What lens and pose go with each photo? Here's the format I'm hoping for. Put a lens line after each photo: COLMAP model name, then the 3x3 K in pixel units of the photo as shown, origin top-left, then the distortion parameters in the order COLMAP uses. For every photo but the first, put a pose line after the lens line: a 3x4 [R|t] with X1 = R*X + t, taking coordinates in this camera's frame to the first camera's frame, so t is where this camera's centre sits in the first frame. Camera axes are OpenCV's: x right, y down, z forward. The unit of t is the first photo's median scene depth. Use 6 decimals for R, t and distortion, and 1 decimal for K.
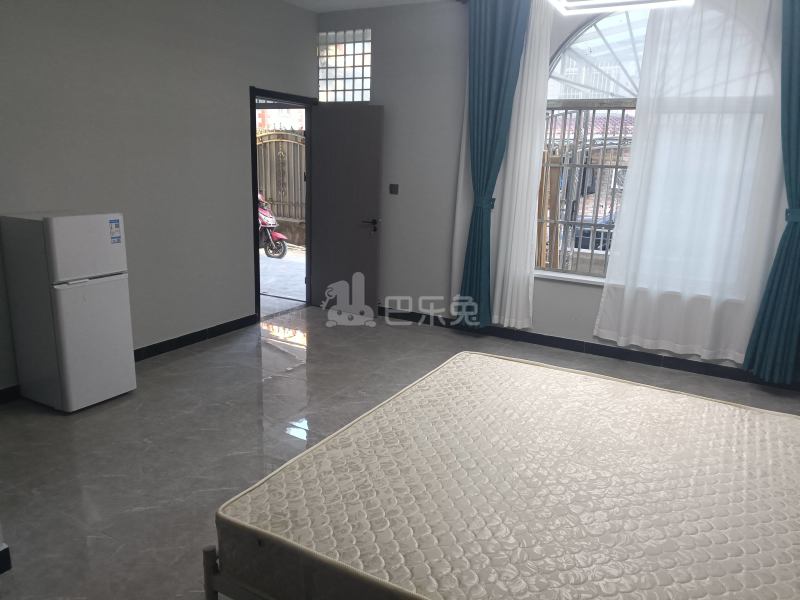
lens RADIAL K [[583.3, 0, 400.0], [0, 583.3, 300.0], [0, 0, 1]] dist [0.112672, -0.191867]
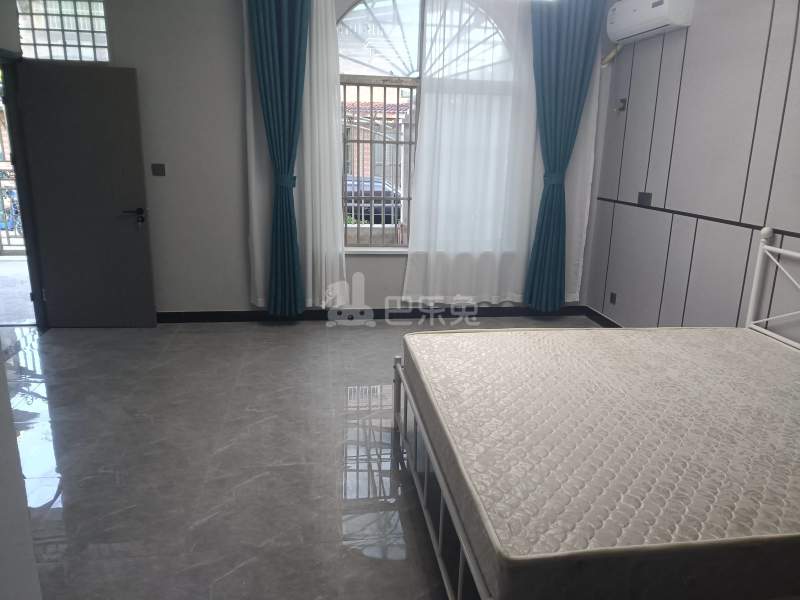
lens RADIAL K [[592.3, 0, 400.0], [0, 592.3, 300.0], [0, 0, 1]] dist [0.072571, -0.096567]
pose [[0.797406, -0.168151, 0.579543, -0.318649], [0.143786, 0.985675, 0.088149, -0.040323], [-0.586063, 0.013040, 0.810161, 0.137201]]
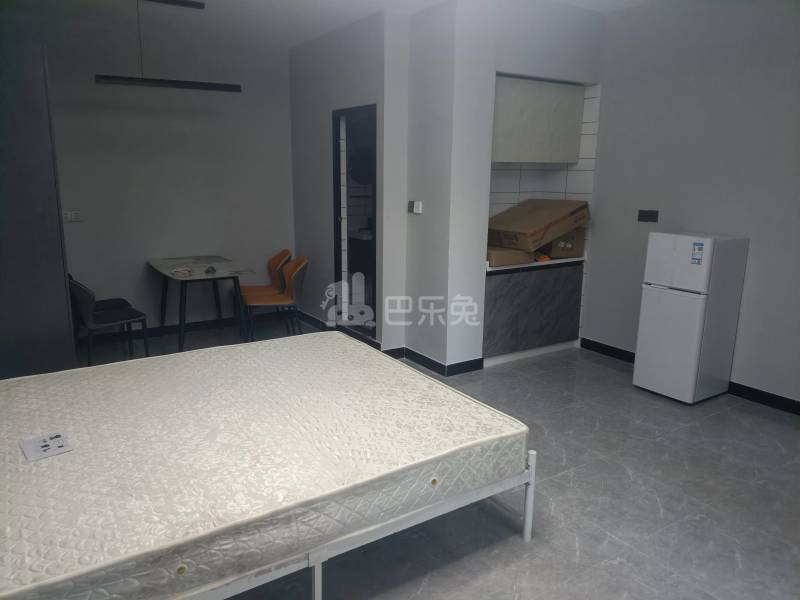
lens RADIAL K [[583.3, 0, 400.0], [0, 583.3, 300.0], [0, 0, 1]] dist [0.112672, -0.191867]
pose [[-0.454897, 0.158626, -0.876303, 0.572256], [-0.232195, 0.928846, 0.288671, -0.172652], [0.859741, 0.334789, -0.385697, 0.752023]]
